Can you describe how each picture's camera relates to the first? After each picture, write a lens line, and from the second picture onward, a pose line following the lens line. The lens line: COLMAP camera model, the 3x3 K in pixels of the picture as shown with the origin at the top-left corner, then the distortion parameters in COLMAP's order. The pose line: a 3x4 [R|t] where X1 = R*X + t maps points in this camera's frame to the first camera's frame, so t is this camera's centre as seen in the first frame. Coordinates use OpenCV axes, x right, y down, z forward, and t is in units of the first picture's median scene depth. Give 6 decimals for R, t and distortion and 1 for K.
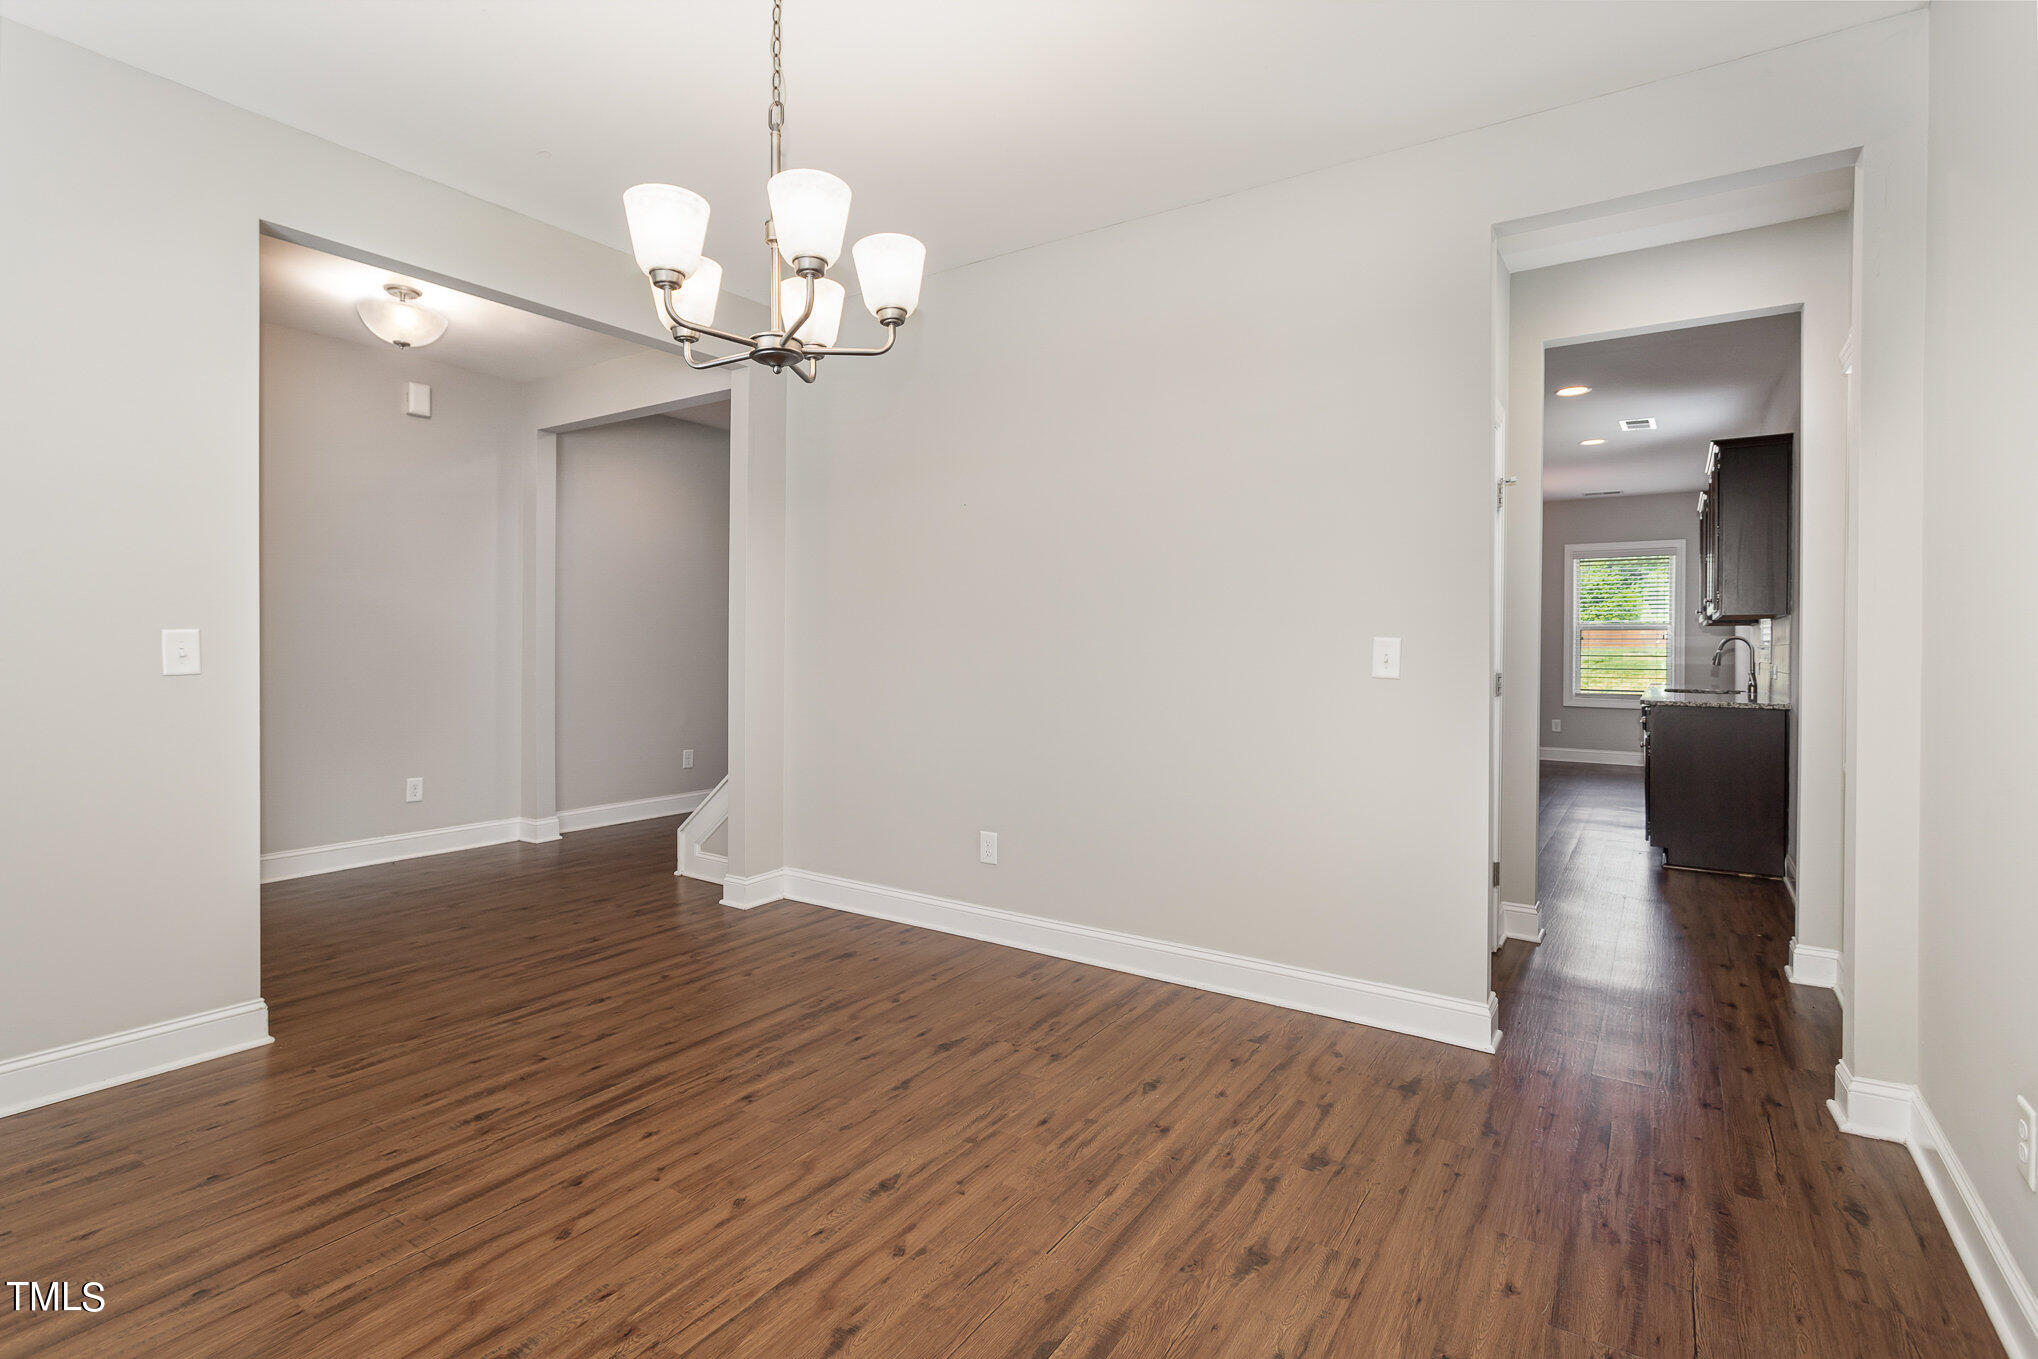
lens RADIAL K [[969.8, 0, 965.1], [0, 969.8, 663.9], [0, 0, 1]] dist [-0.000277, 0.000380]
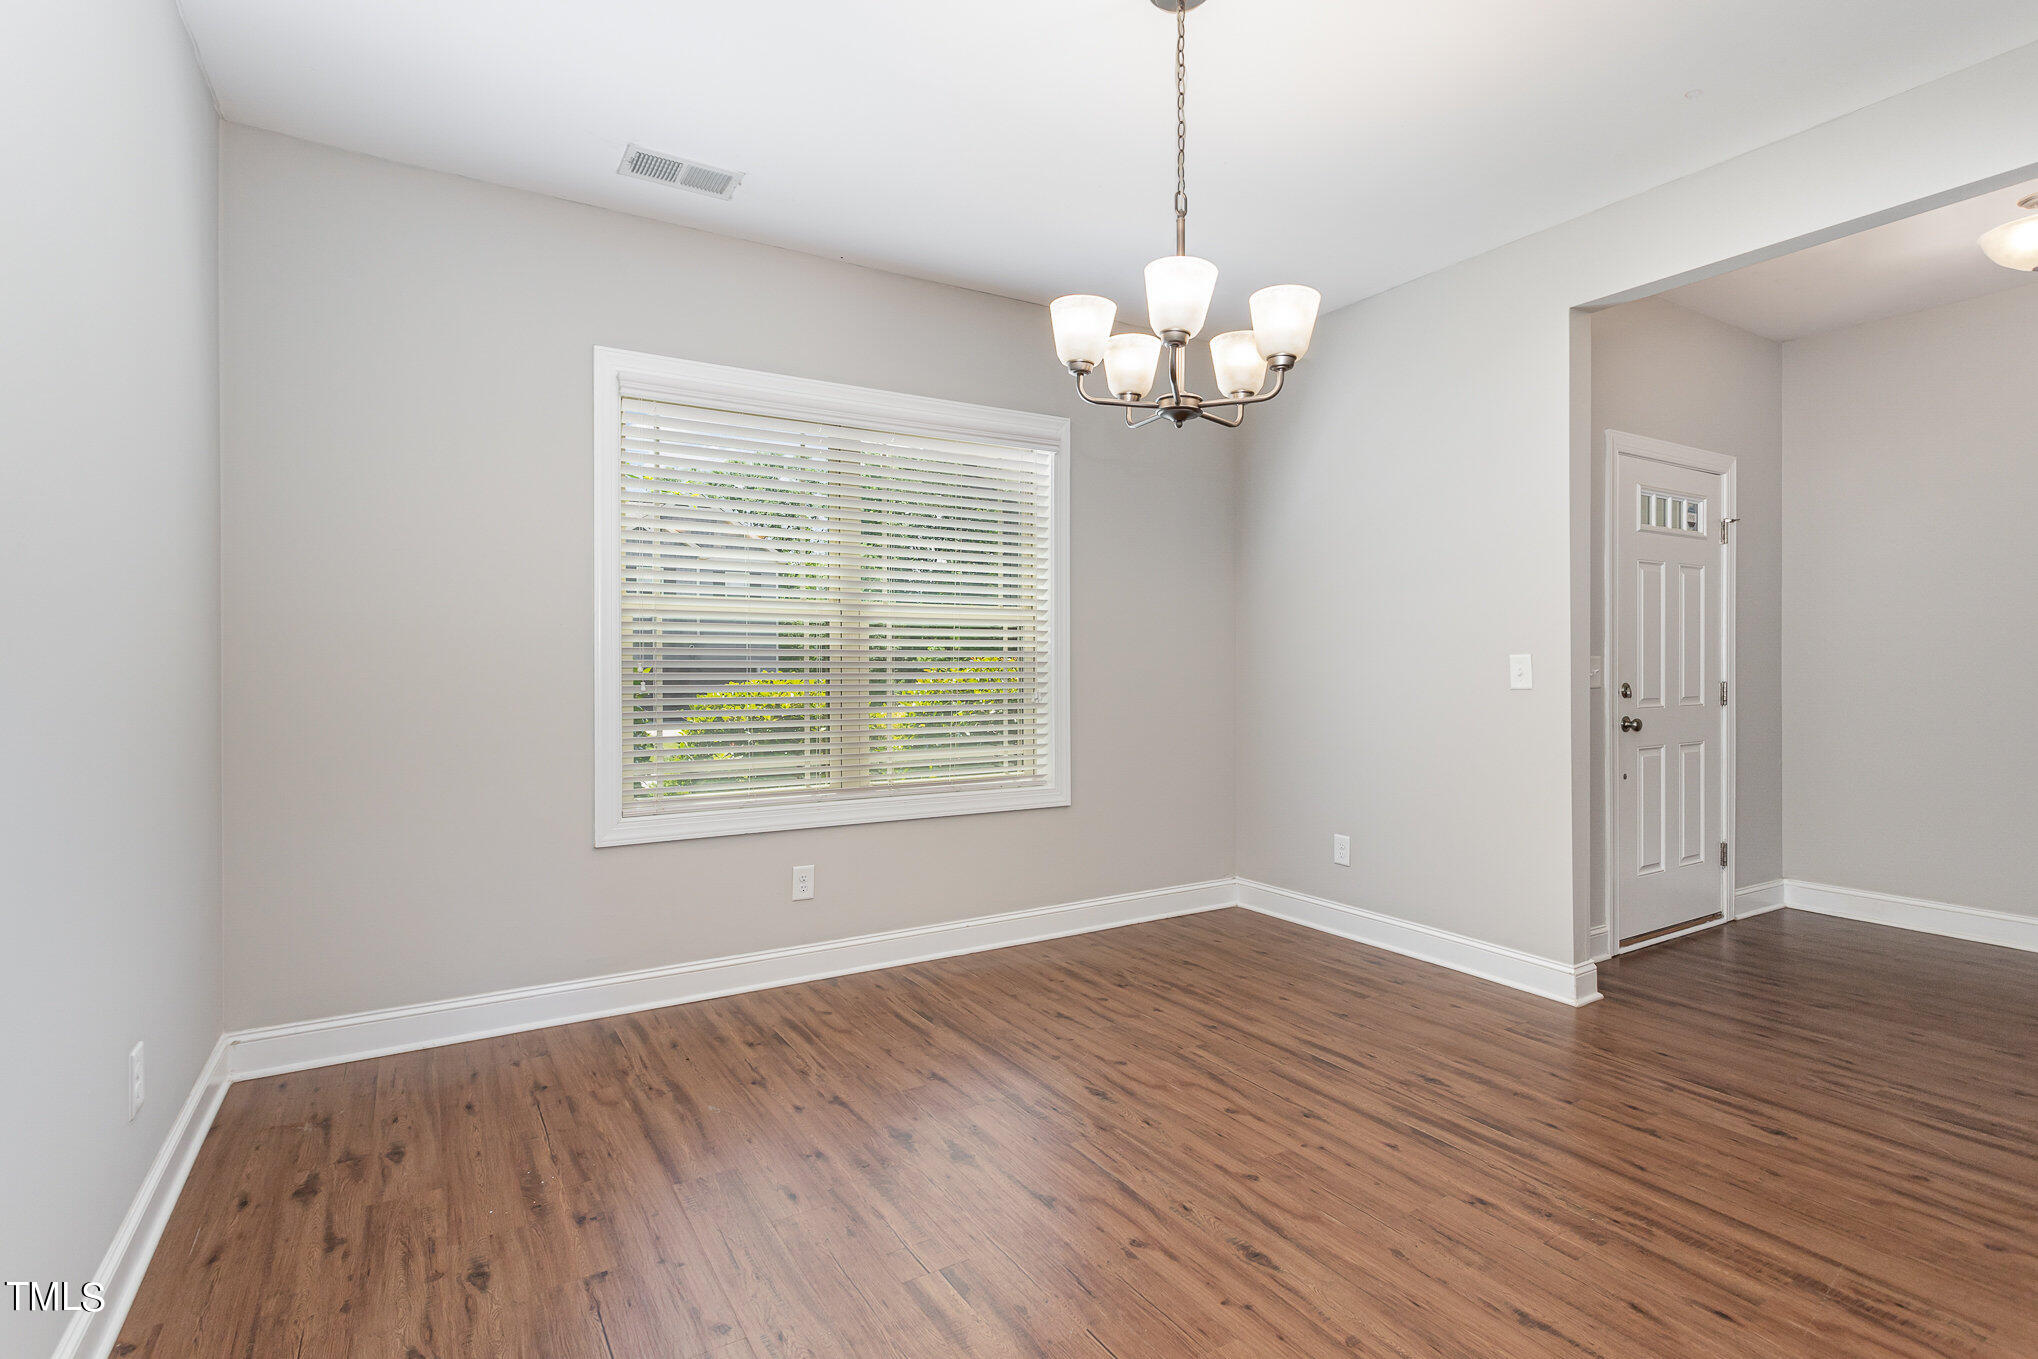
lens RADIAL K [[969.8, 0, 965.1], [0, 969.8, 663.9], [0, 0, 1]] dist [-0.000277, 0.000380]
pose [[-0.415658, -0.003608, -0.909514, 0.686894], [-0.021457, 0.999753, 0.005840, 0.001088], [0.909268, 0.021943, -0.415633, 0.922166]]
